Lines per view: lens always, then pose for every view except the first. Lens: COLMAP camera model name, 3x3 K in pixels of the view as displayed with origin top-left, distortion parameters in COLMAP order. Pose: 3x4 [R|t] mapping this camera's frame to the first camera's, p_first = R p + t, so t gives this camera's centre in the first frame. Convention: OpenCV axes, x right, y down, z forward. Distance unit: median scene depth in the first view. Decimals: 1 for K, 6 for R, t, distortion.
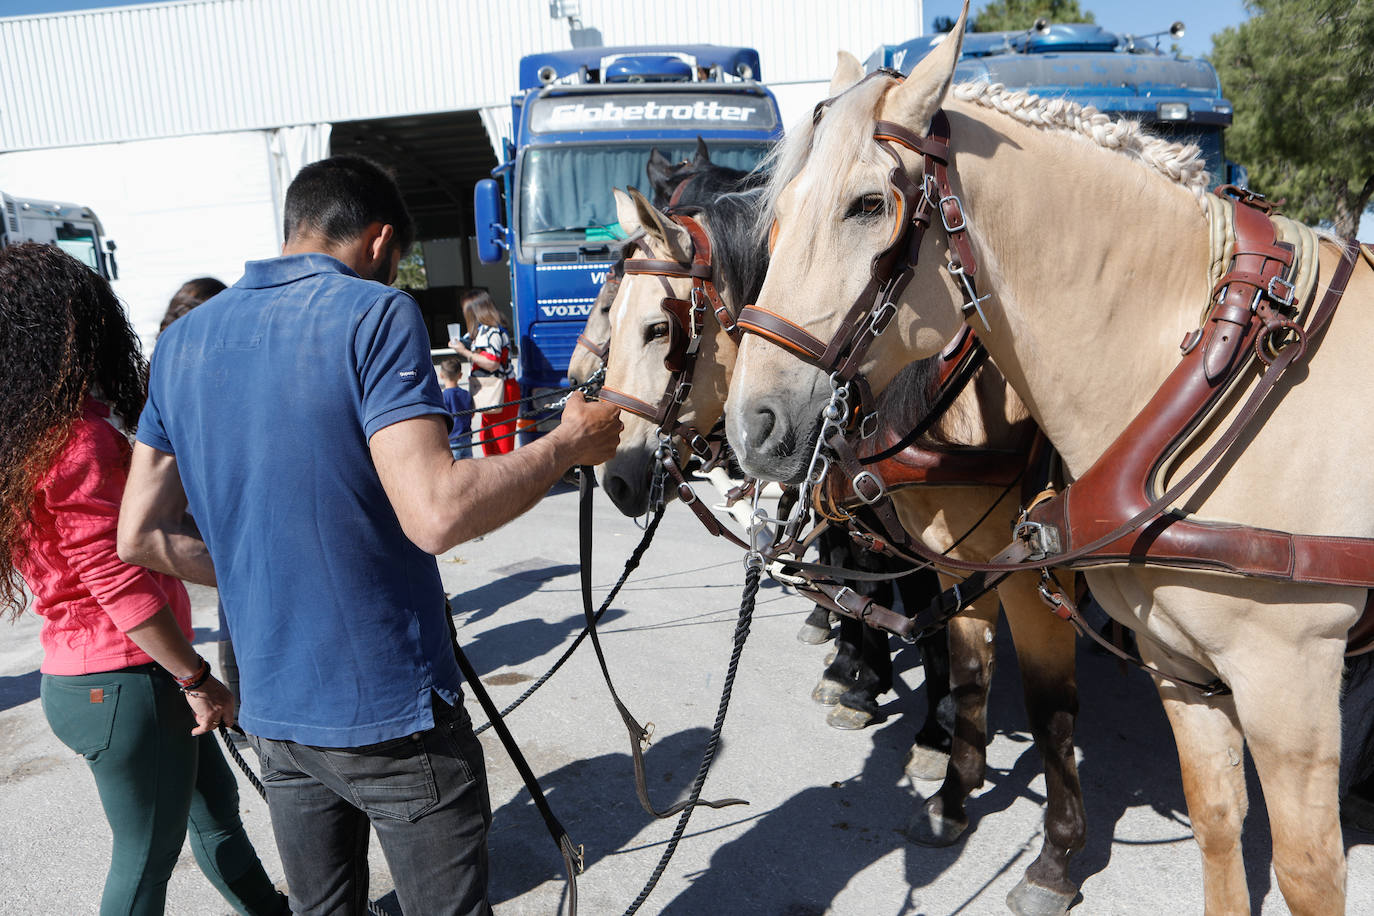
lens RADIAL K [[955.2, 0, 697.6], [0, 955.2, 465.4], [0, 0, 1]] dist [-0.105060, 0.077867]
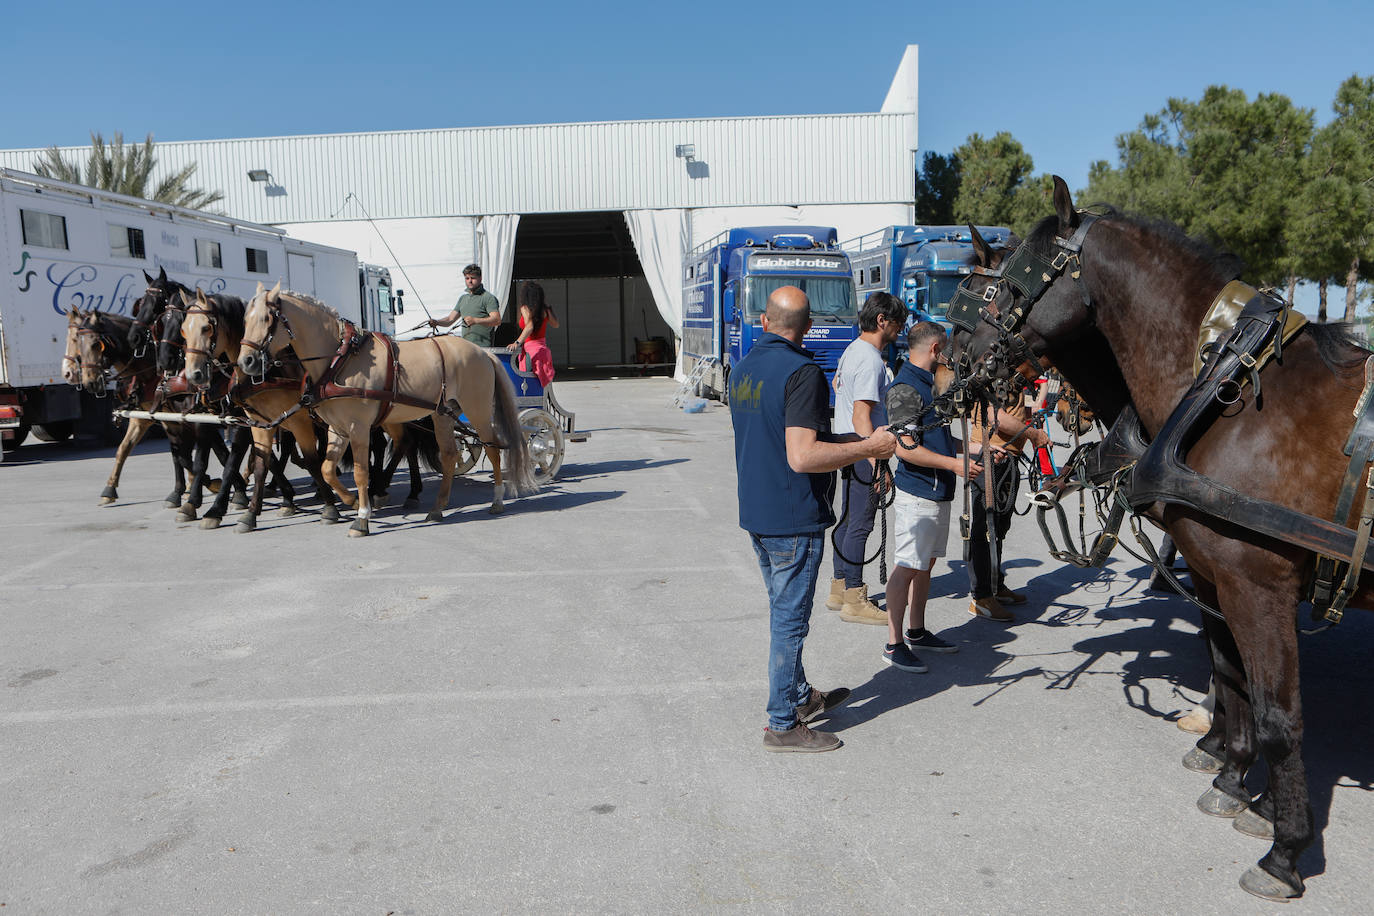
lens RADIAL K [[1062.5, 0, 687.0], [0, 1062.5, 458.0], [0, 0, 1]] dist [-0.134586, 0.098577]
pose [[0.999365, 0.031573, 0.016512, -0.328609], [-0.030446, 0.997450, -0.064550, 0.277500], [-0.018508, 0.064007, 0.997778, -1.506167]]
